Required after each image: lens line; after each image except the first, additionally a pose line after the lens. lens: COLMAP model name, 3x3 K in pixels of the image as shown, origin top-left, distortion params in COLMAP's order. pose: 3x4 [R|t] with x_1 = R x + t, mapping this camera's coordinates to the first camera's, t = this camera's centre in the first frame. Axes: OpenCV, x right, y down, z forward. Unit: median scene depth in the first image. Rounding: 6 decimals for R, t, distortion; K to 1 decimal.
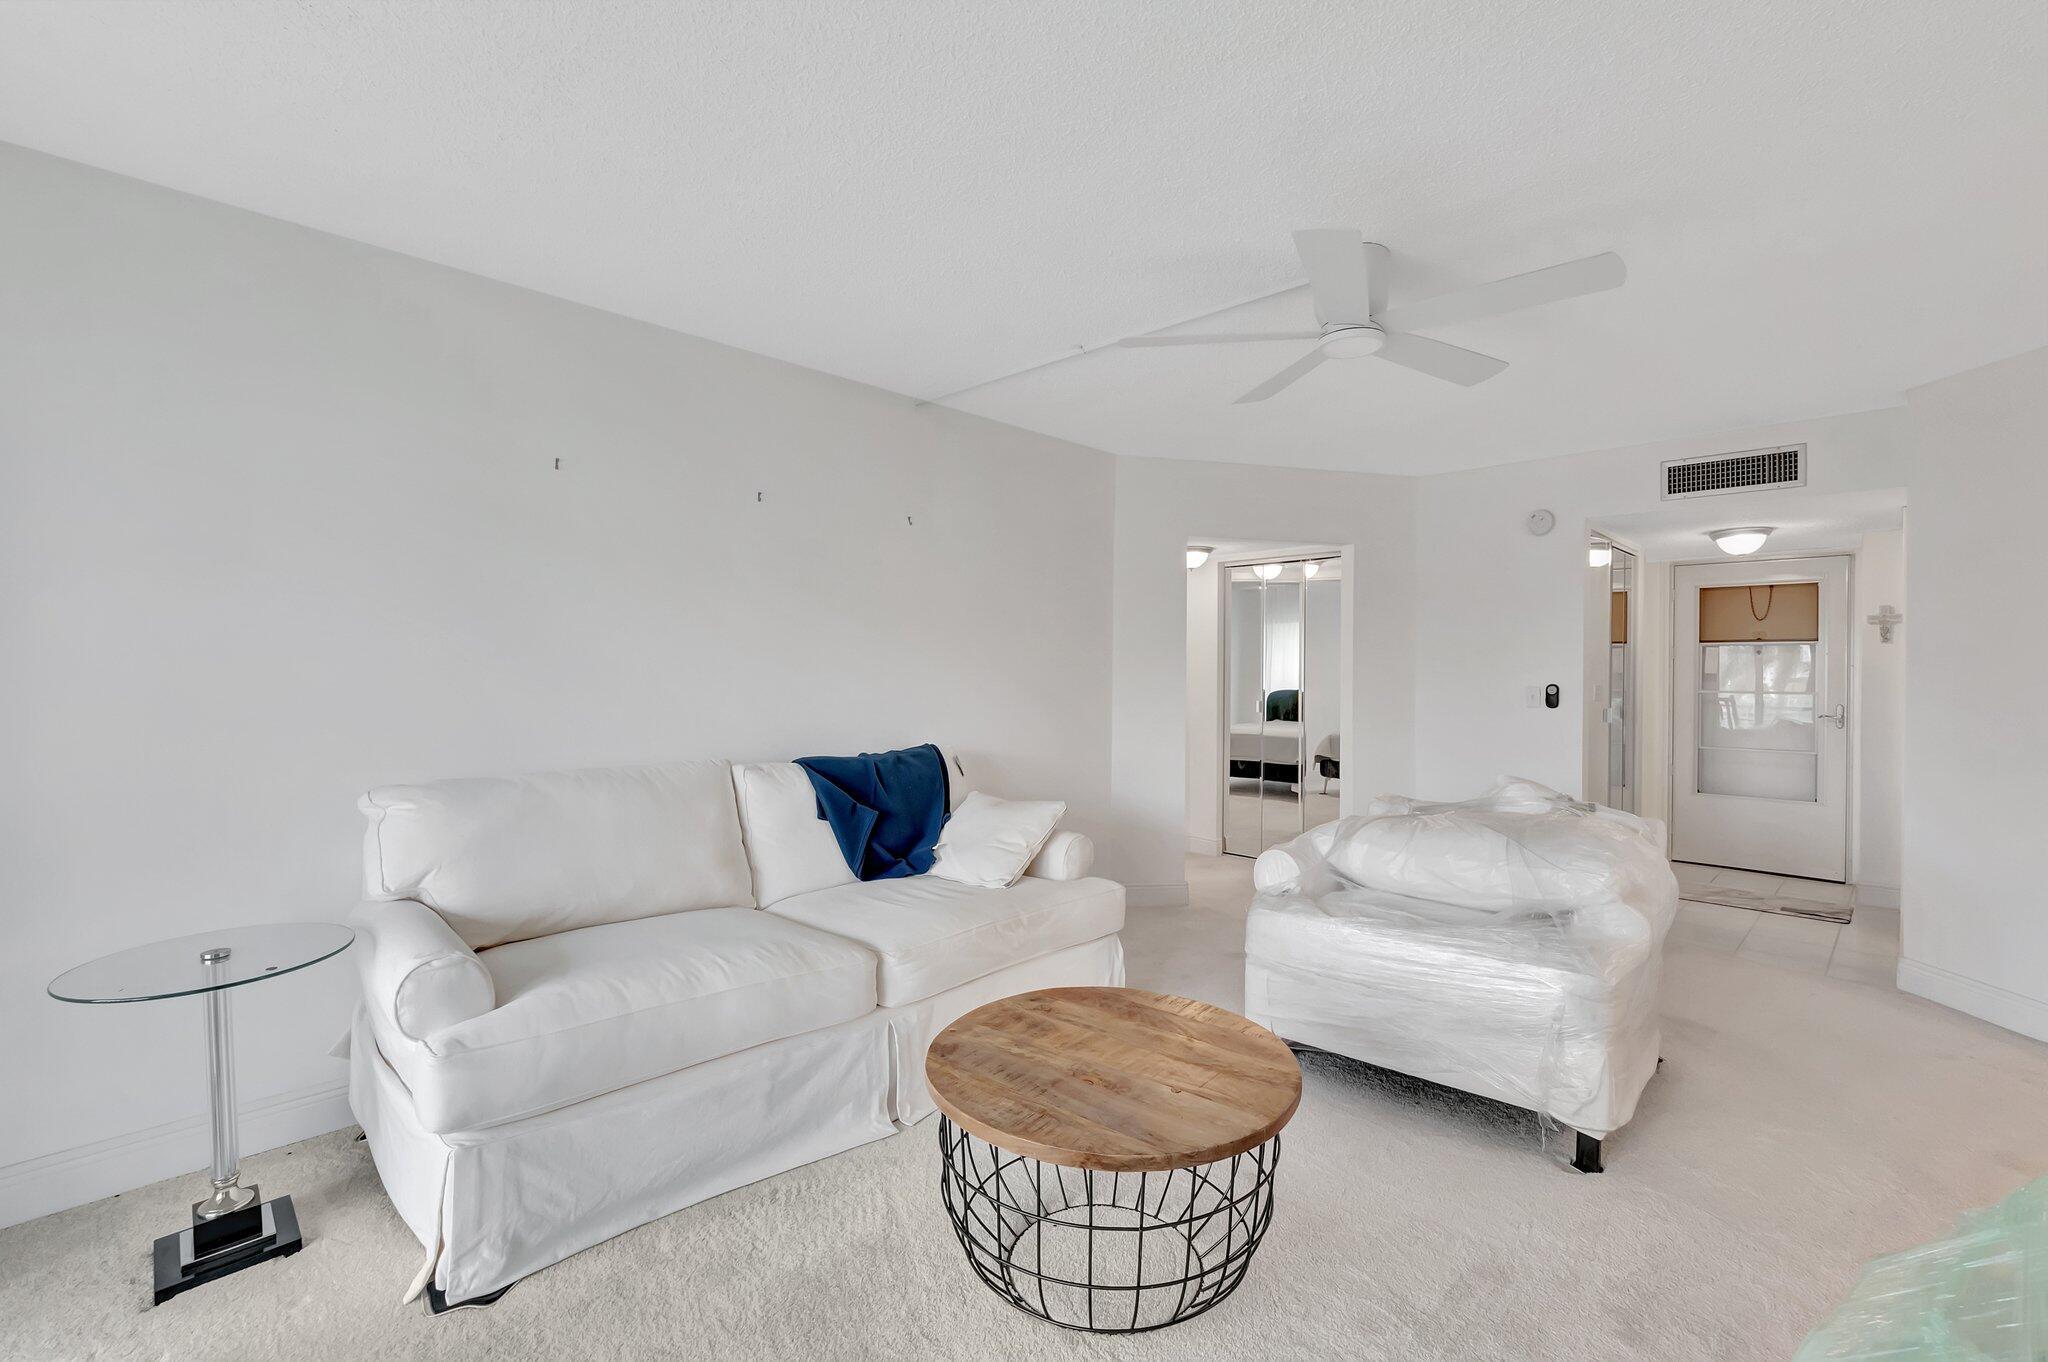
lens RADIAL K [[909.0, 0, 1027.4], [0, 909.0, 675.7], [0, 0, 1]] dist [0.000493, -0.000438]
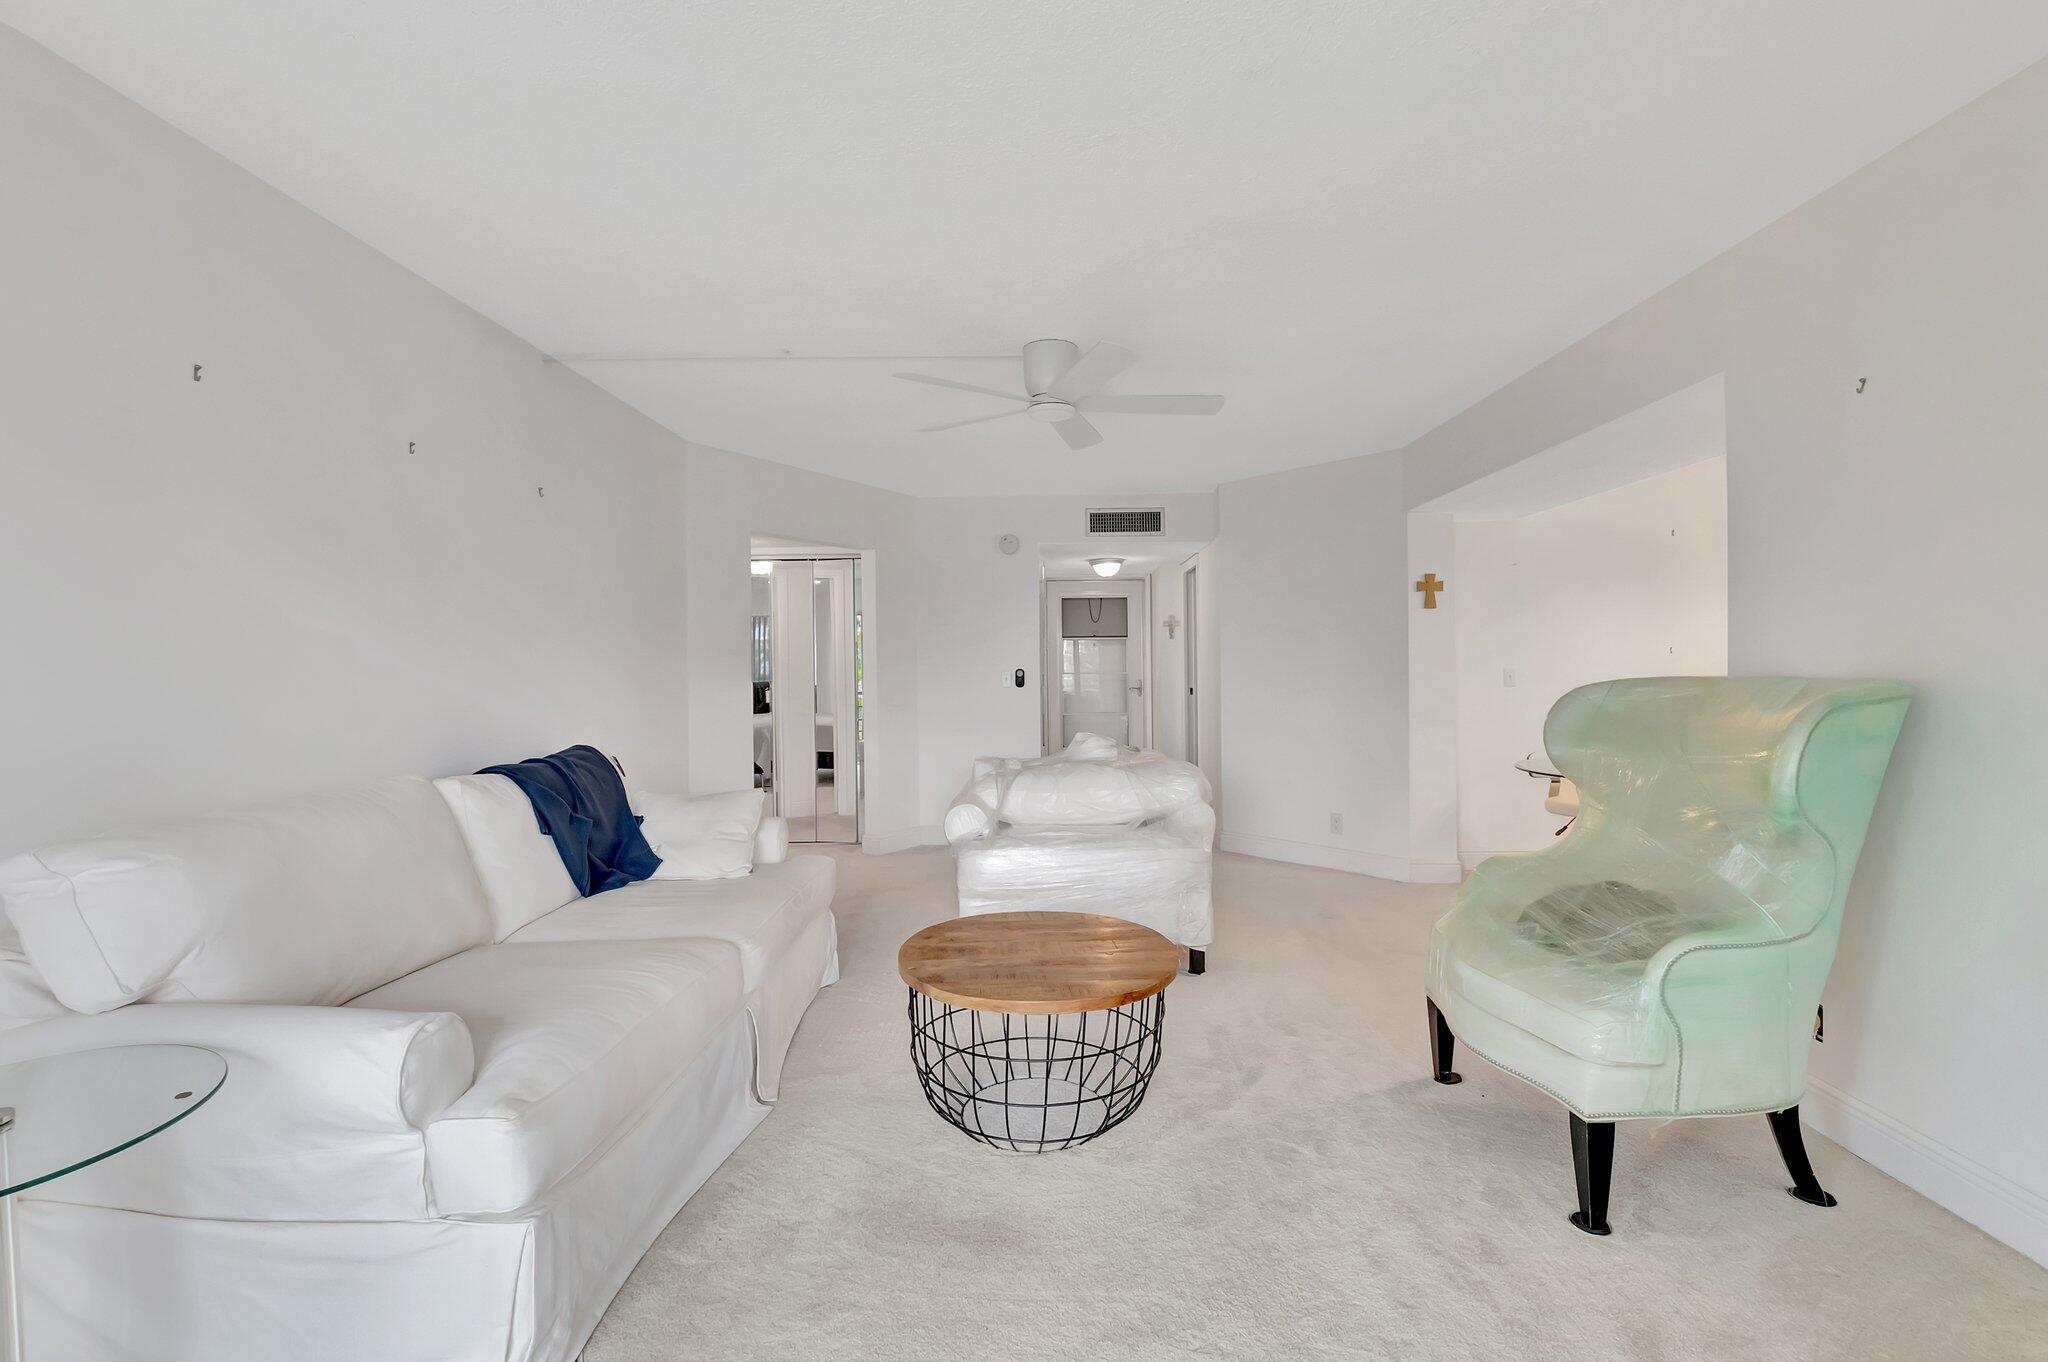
lens RADIAL K [[926.0, 0, 1047.3], [0, 926.0, 676.6], [0, 0, 1]] dist [0.000093, -0.000204]
pose [[0.718925, -0.023695, 0.694683, -0.334162], [0.020348, 0.999708, 0.013040, 0.003890], [-0.694790, 0.004760, 0.719197, 0.015868]]
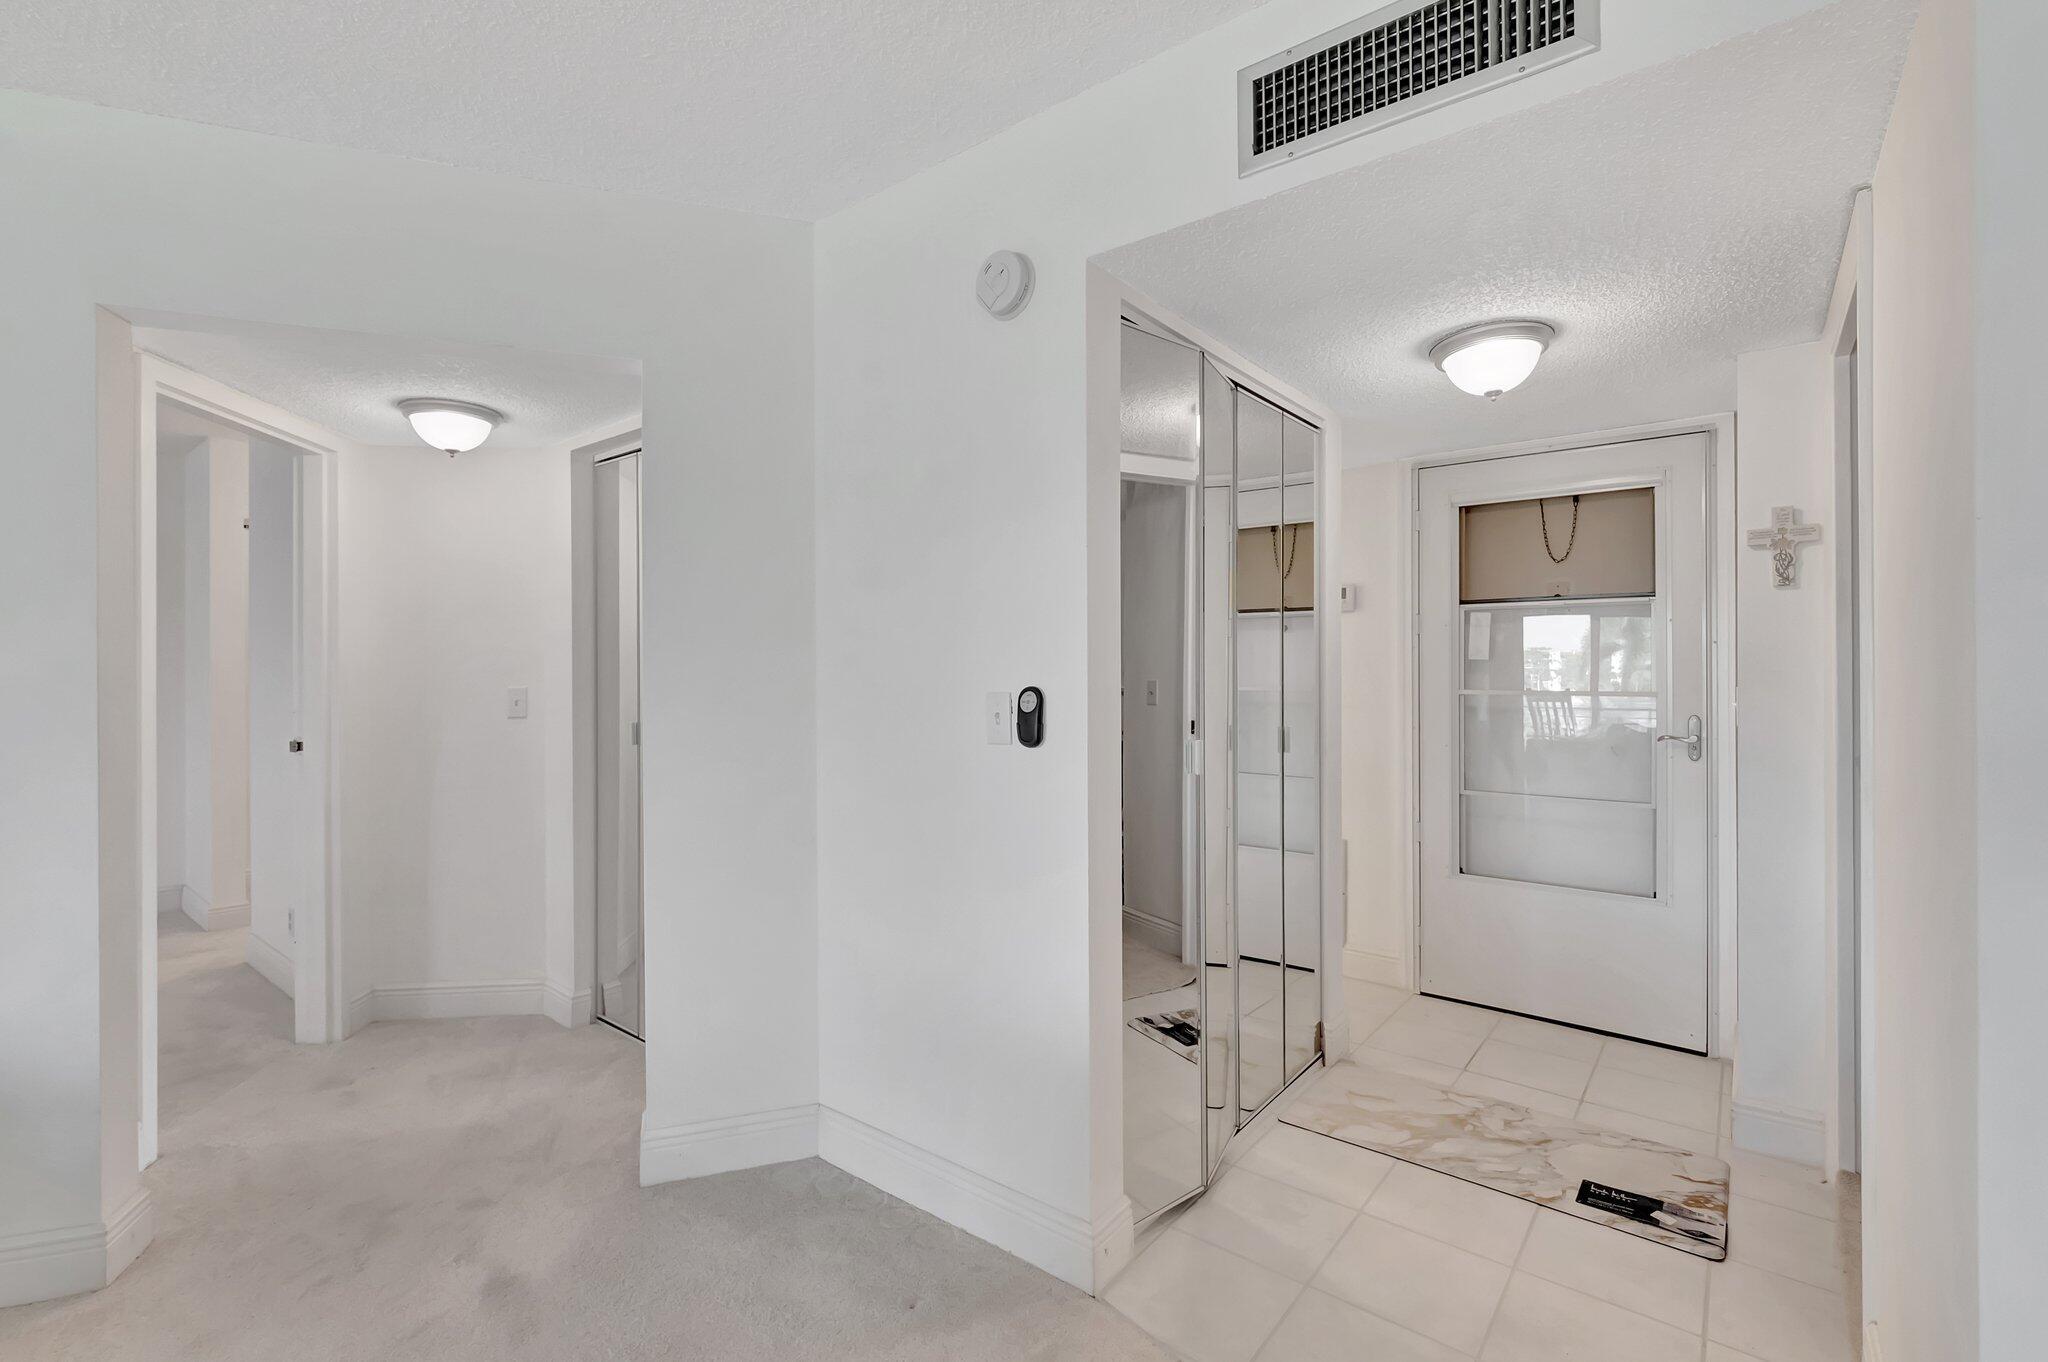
lens RADIAL K [[909.0, 0, 1027.4], [0, 909.0, 675.7], [0, 0, 1]] dist [0.000493, -0.000438]
pose [[0.994698, -0.012312, 0.102100, 0.561057], [0.012060, 0.999923, 0.003082, 0.003194], [-0.102130, -0.001835, 0.994769, 0.634410]]
